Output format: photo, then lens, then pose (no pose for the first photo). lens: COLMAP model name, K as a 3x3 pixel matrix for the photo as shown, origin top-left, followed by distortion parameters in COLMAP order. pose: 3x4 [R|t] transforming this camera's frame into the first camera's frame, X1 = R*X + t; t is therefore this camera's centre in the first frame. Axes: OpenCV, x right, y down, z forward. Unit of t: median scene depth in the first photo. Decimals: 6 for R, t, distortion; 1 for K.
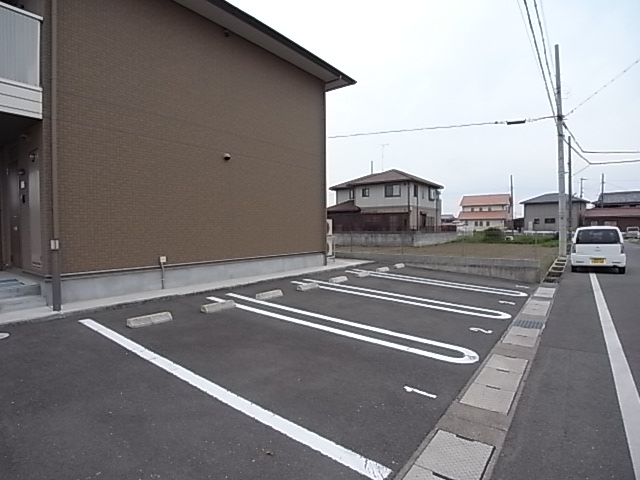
lens RADIAL K [[358.6, 0, 307.5], [0, 358.6, 241.2], [0, 0, 1]] dist [-0.075643, 0.020342]
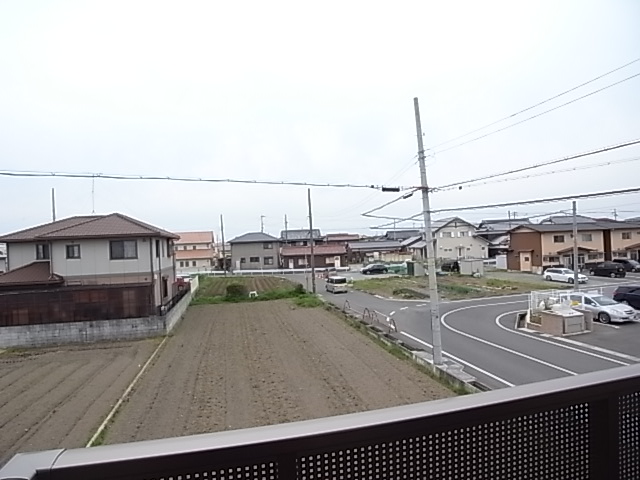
lens RADIAL K [[358.6, 0, 307.5], [0, 358.6, 241.2], [0, 0, 1]] dist [-0.075643, 0.020342]
pose [[0.639499, -0.013501, 0.768674, -0.034923], [0.065335, 0.997183, -0.036841, -0.107528], [-0.766011, 0.073781, 0.638579, 0.327516]]
